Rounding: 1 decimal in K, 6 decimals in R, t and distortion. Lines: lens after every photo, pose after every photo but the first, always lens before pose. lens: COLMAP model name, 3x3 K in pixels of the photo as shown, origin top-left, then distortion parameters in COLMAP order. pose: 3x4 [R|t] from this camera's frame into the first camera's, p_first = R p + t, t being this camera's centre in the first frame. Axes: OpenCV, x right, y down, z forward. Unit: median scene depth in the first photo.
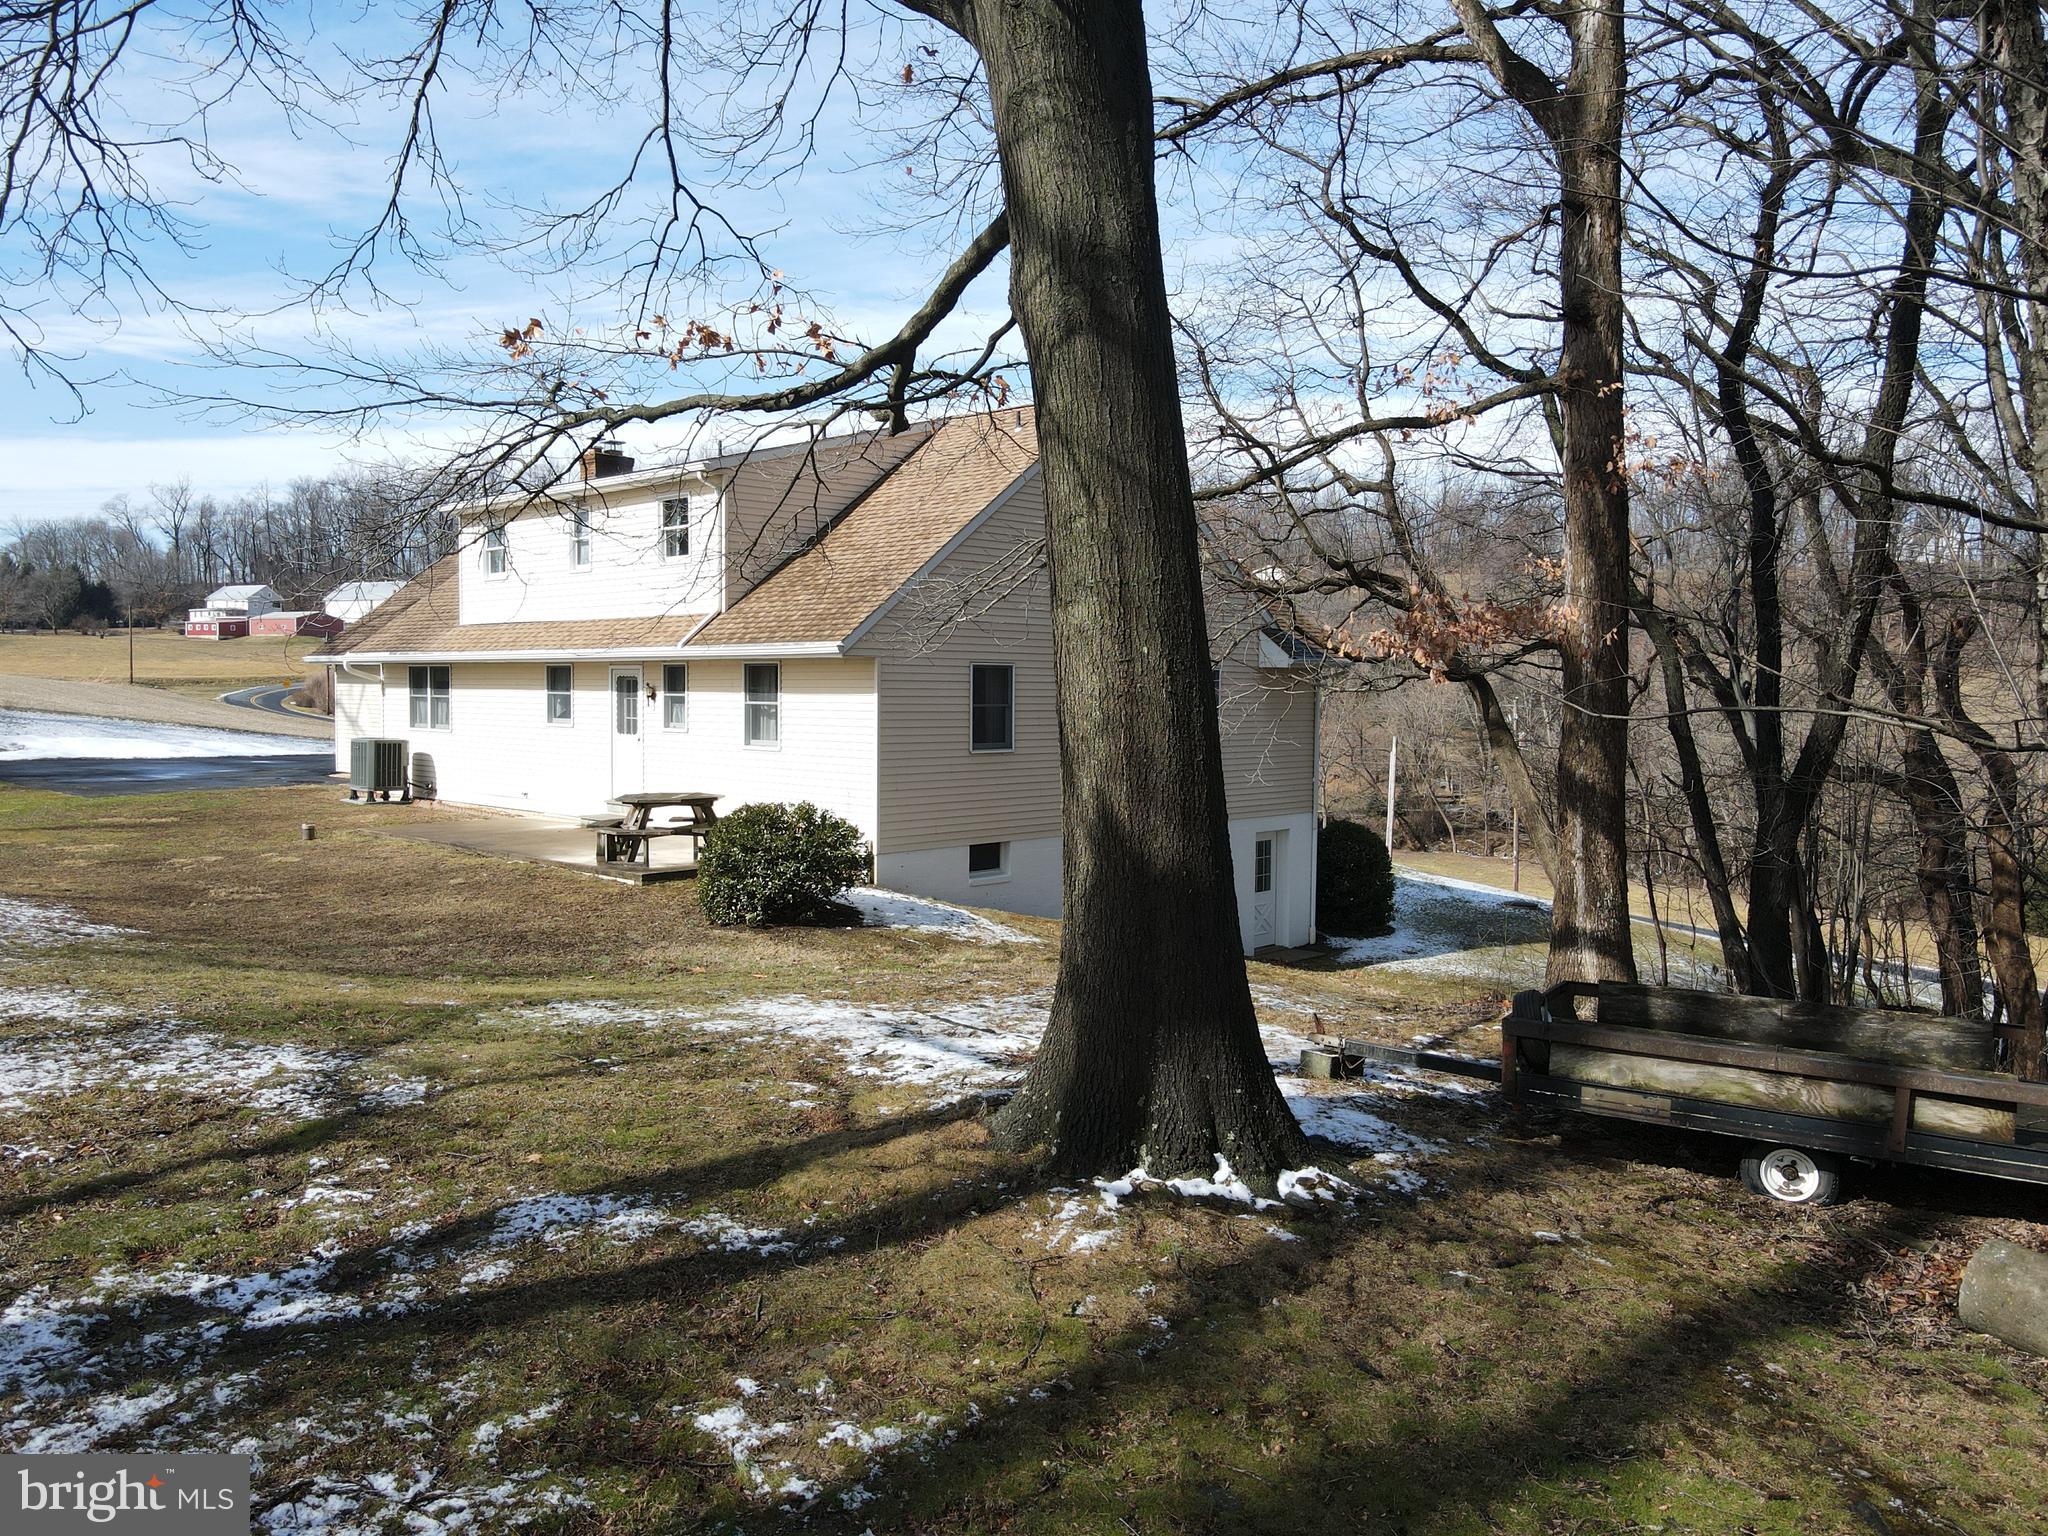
lens RADIAL K [[1507.0, 0, 1017.6], [0, 1507.0, 773.1], [0, 0, 1]] dist [0.026452, -0.024794]
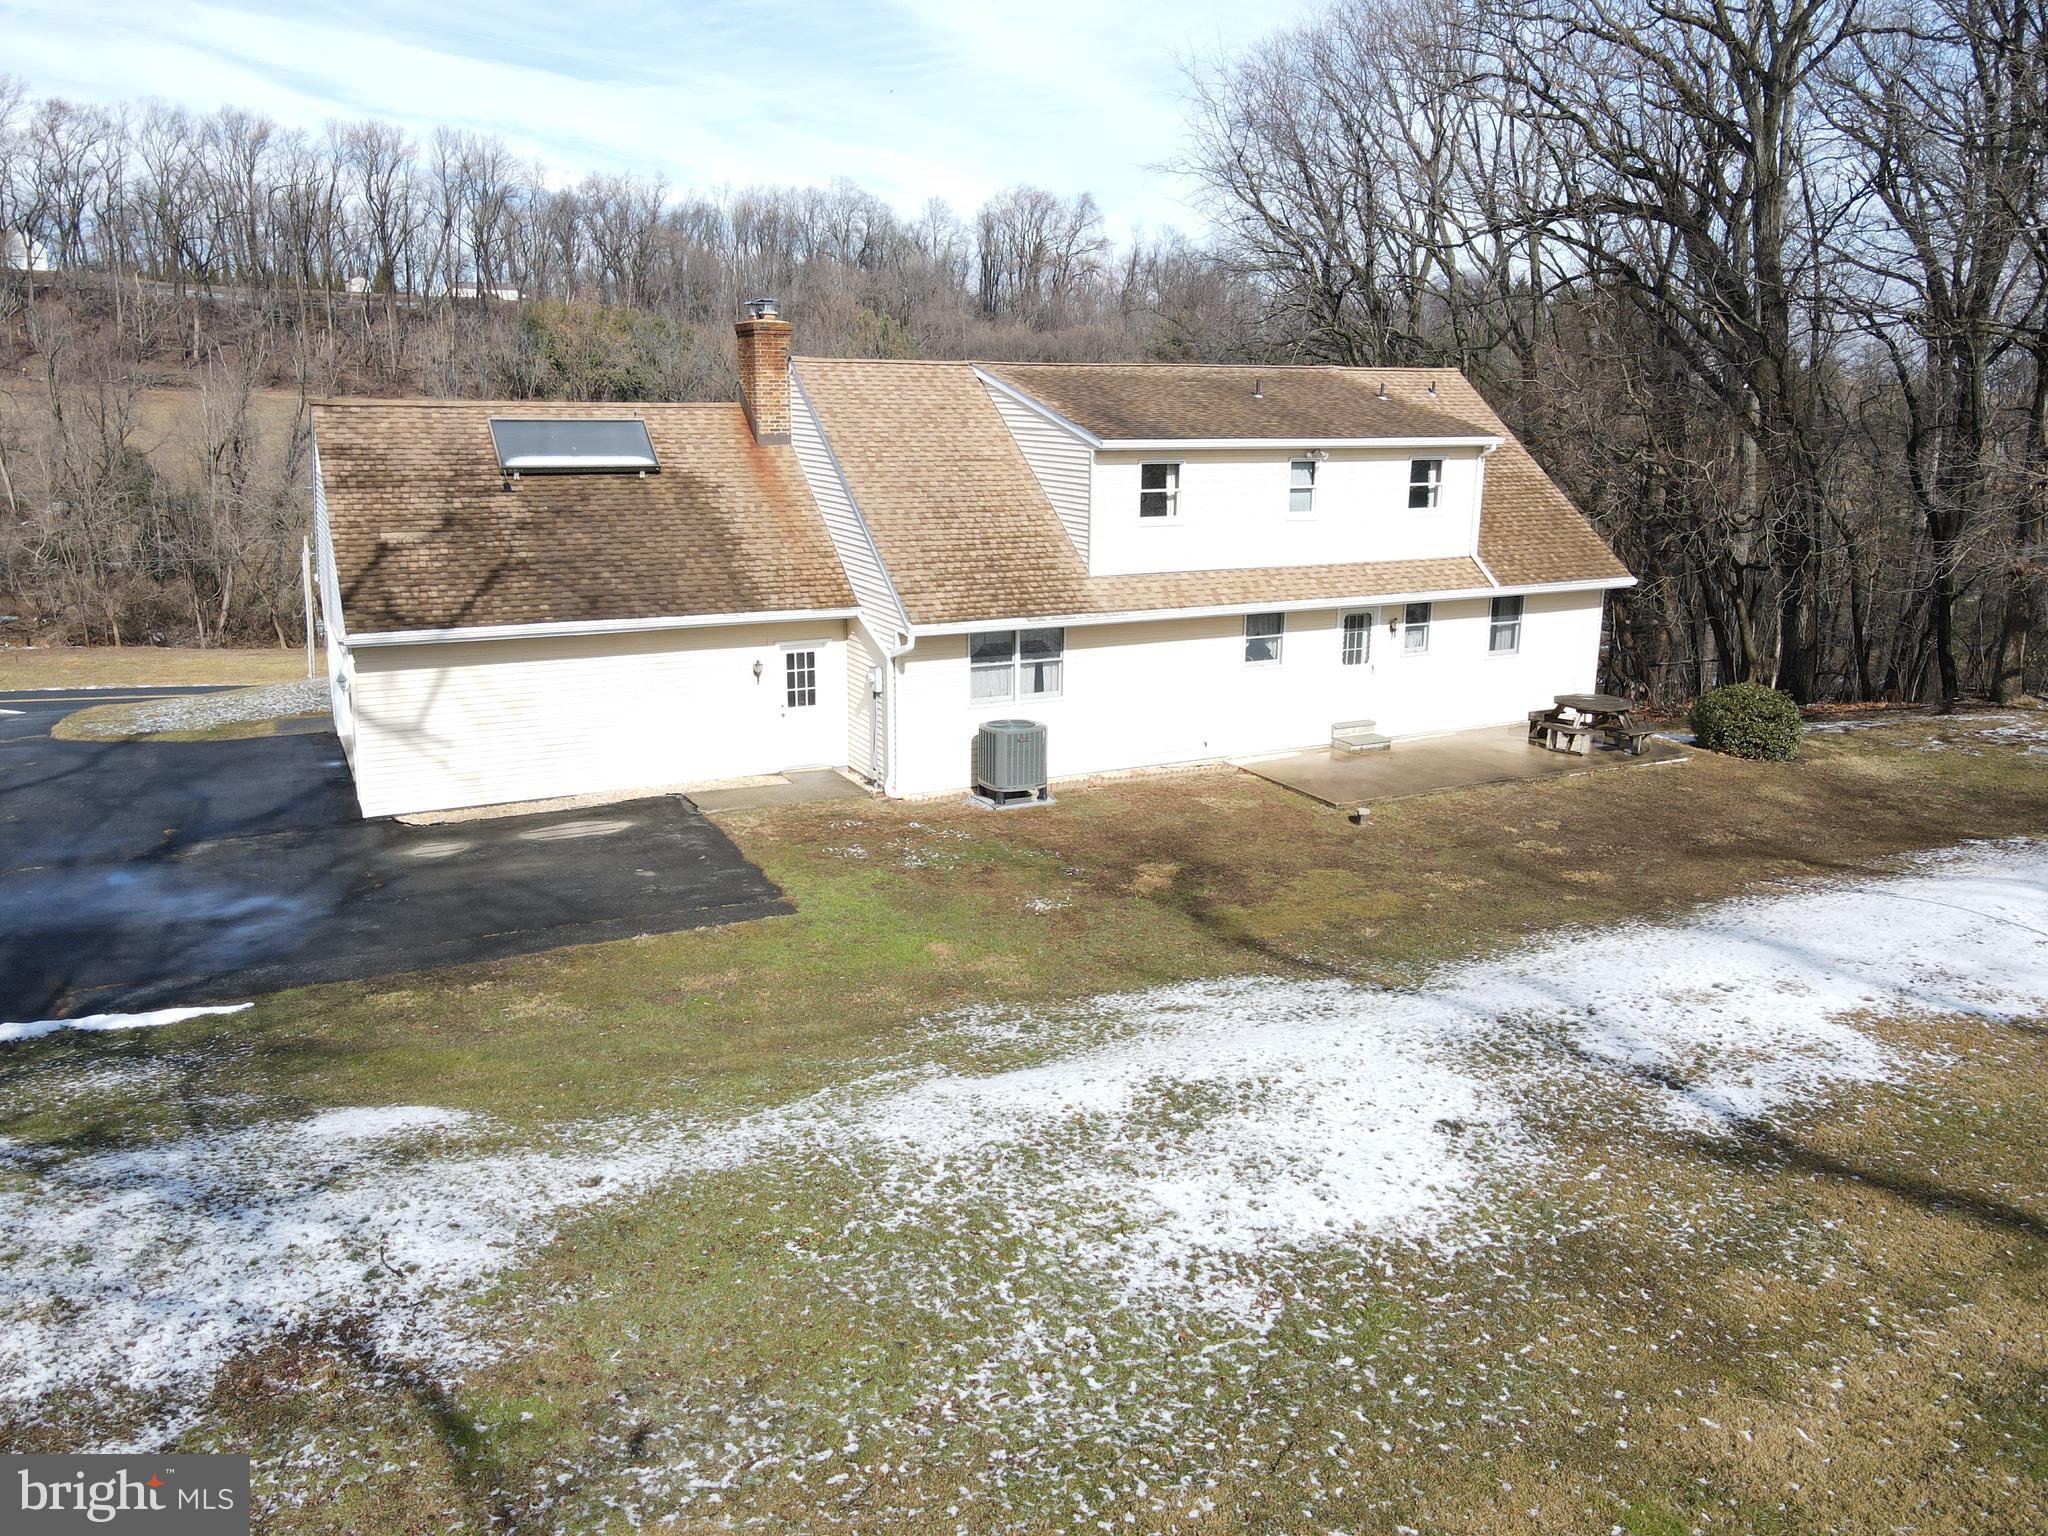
lens RADIAL K [[1514.3, 0, 1017.6], [0, 1514.3, 757.7], [0, 0, 1]] dist [-0.008970, 0.043209]
pose [[0.327024, -0.227576, 0.917205, -1.443350], [0.049180, 0.973354, 0.223972, -0.231884], [-0.943736, -0.028137, 0.329502, 0.885402]]
